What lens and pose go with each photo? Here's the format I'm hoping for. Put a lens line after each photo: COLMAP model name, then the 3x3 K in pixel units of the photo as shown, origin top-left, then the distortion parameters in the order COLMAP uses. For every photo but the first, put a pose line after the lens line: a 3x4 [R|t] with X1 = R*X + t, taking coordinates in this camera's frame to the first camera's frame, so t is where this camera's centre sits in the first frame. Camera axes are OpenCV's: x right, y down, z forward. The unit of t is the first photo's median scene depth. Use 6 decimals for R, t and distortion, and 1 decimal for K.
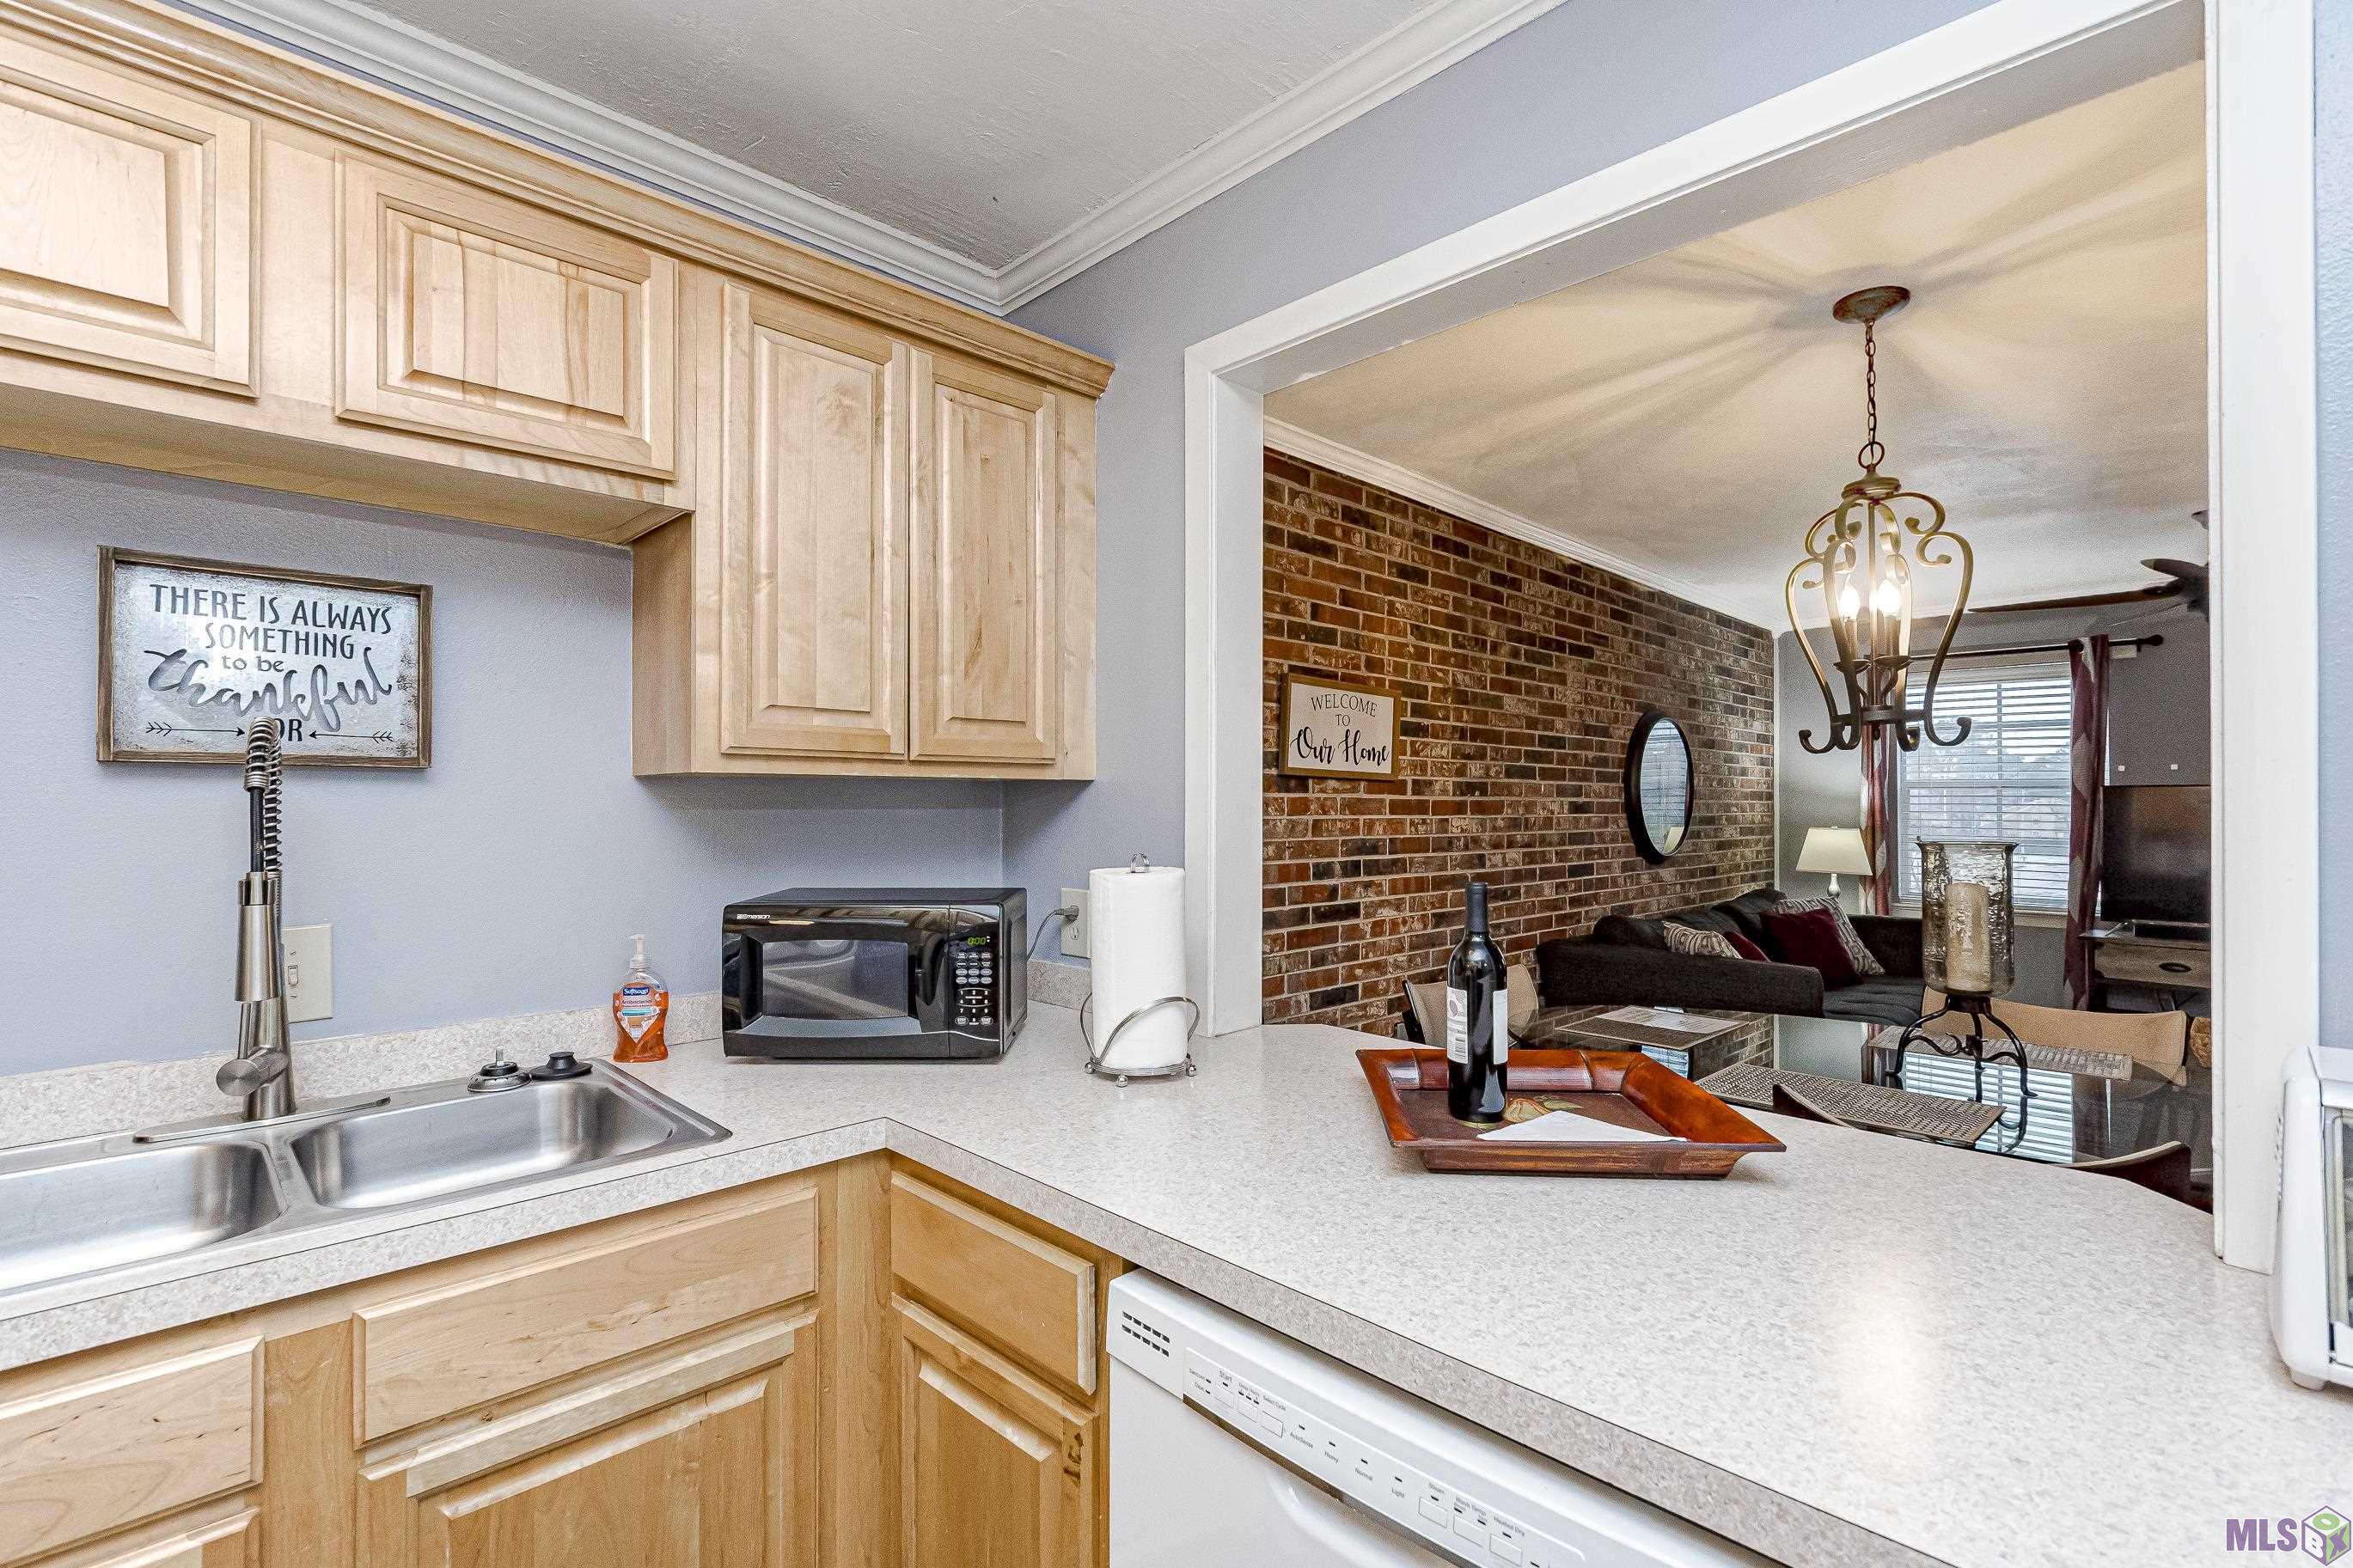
lens RADIAL K [[1108.6, 0, 1098.2], [0, 1108.6, 793.0], [0, 0, 1]] dist [0.001731, 0.000305]
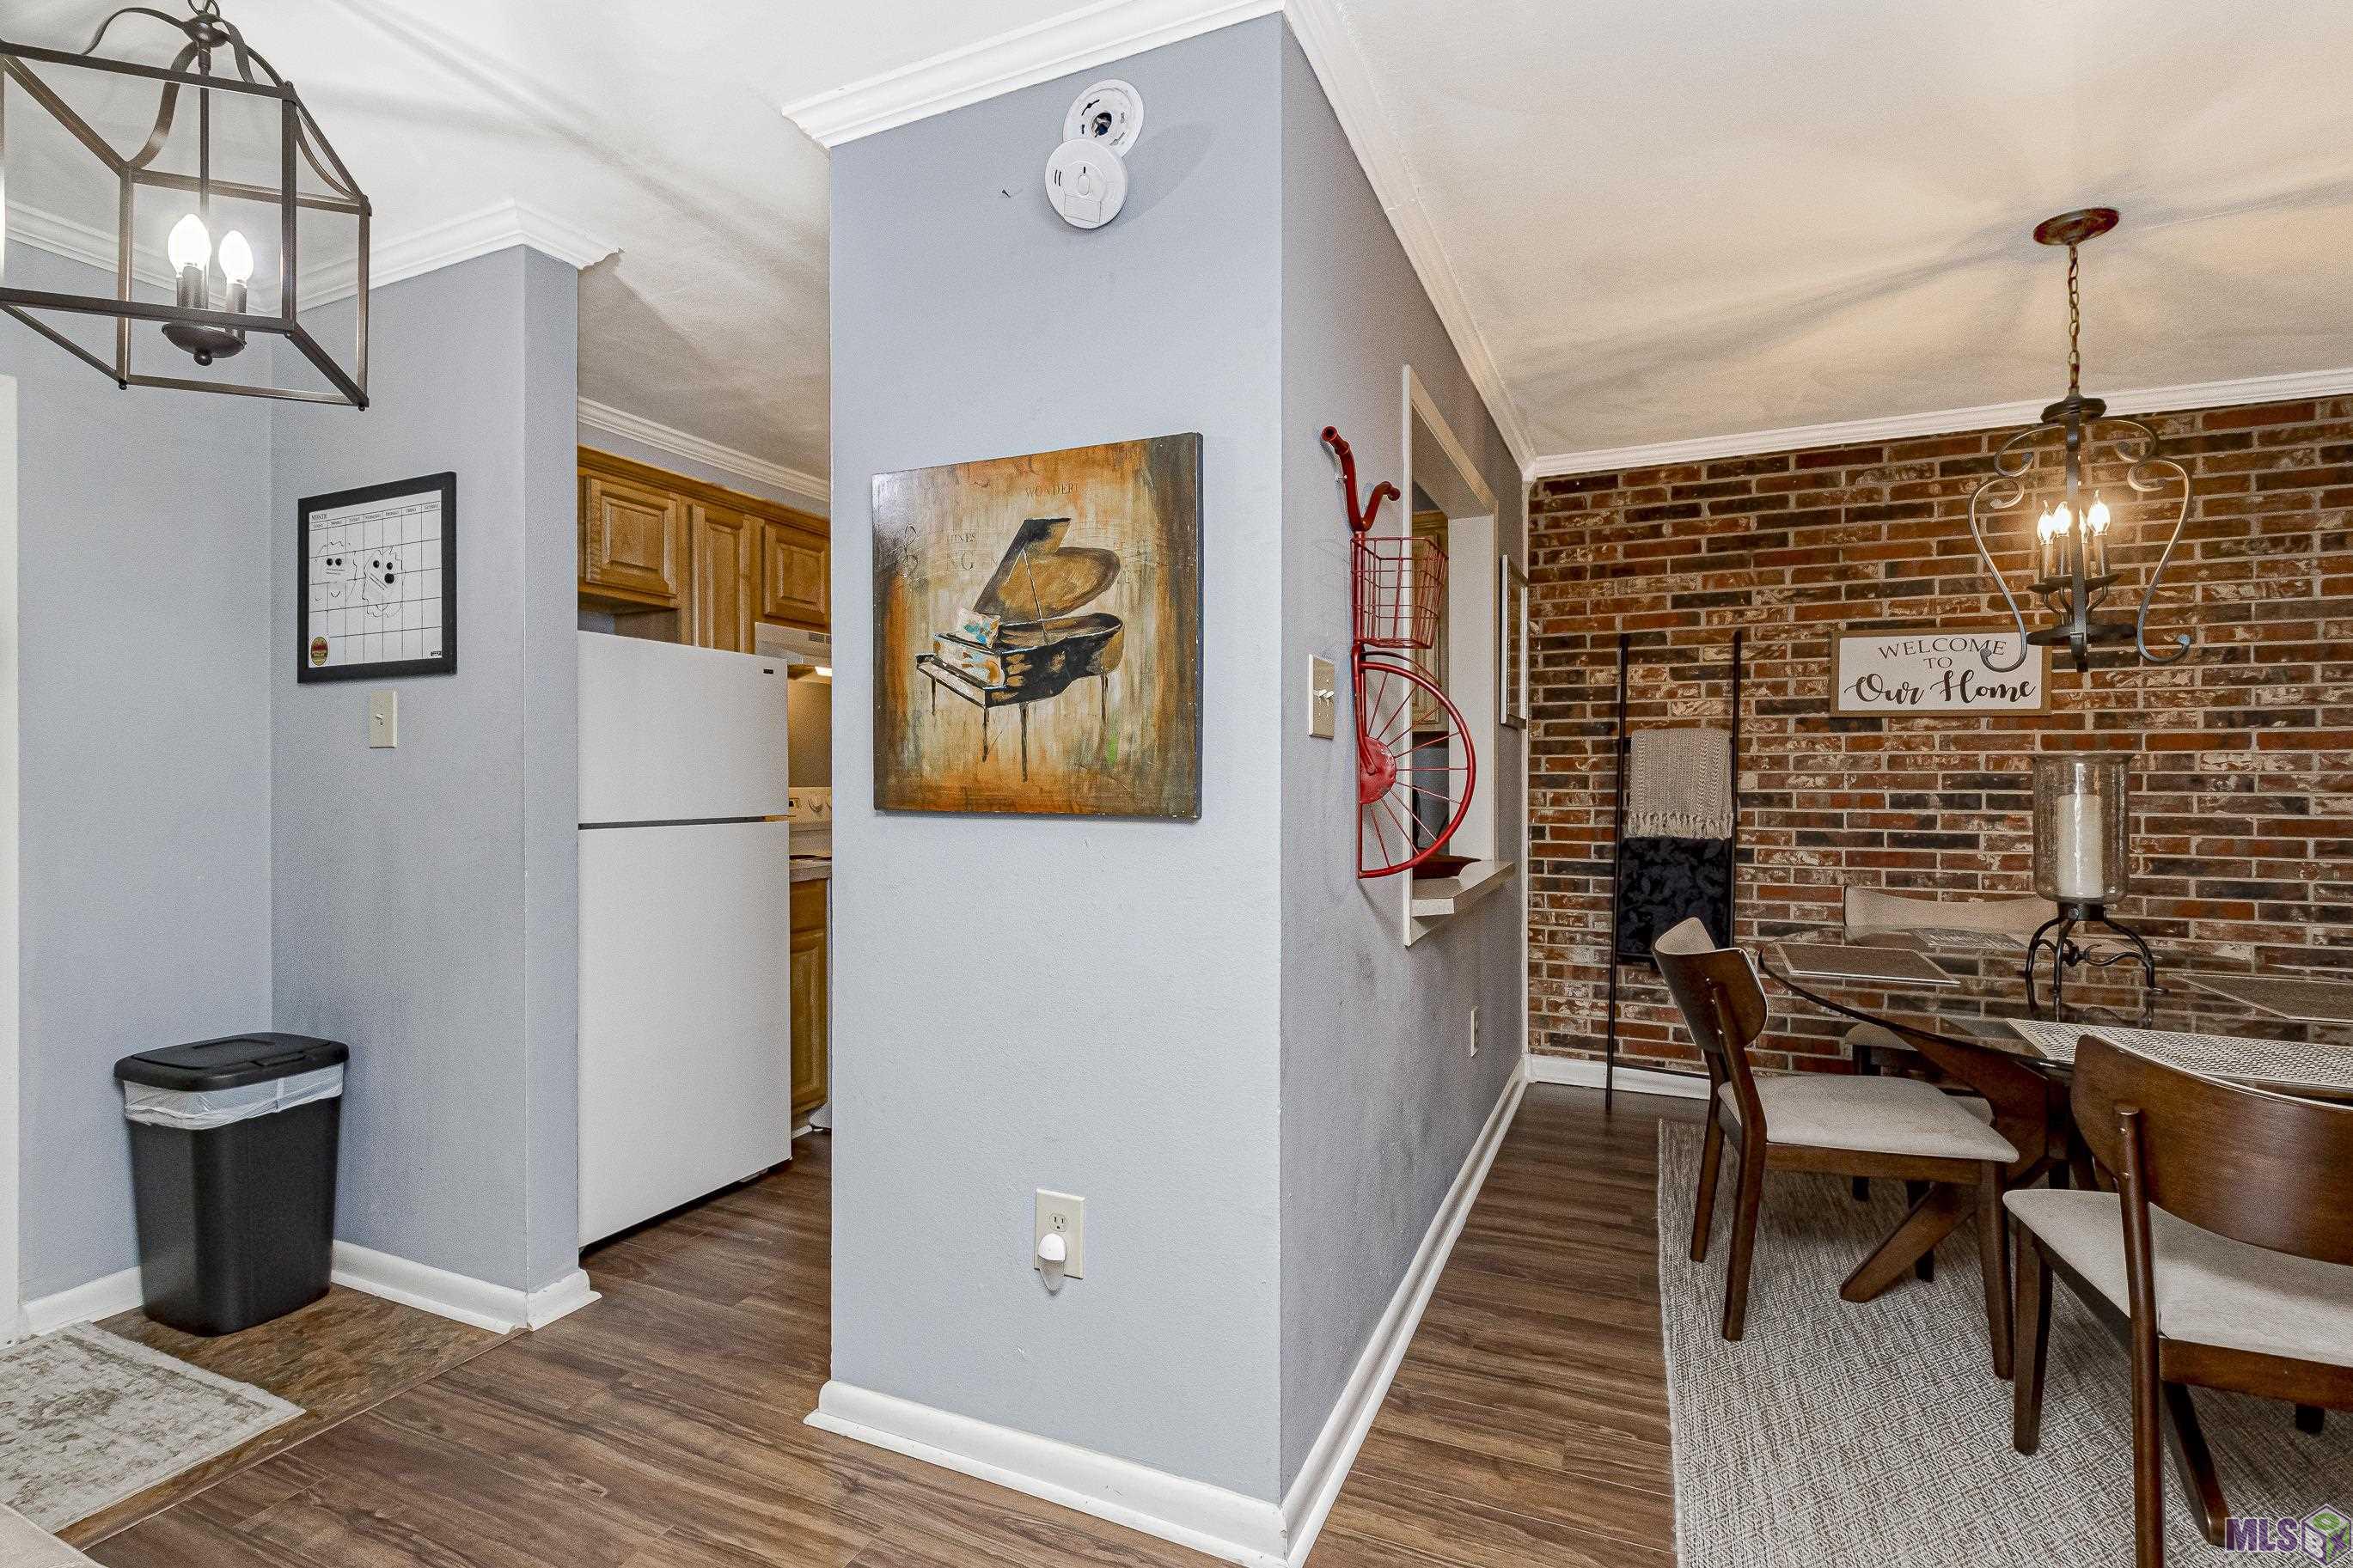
lens RADIAL K [[1078.5, 0, 1138.6], [0, 1078.5, 774.1], [0, 0, 1]] dist [-0.004310, 0.000547]
pose [[0.374129, -0.002592, -0.927373, 0.812074], [0.009350, 0.999956, 0.000977, 0.030899], [0.927330, -0.009036, 0.374137, -0.102831]]
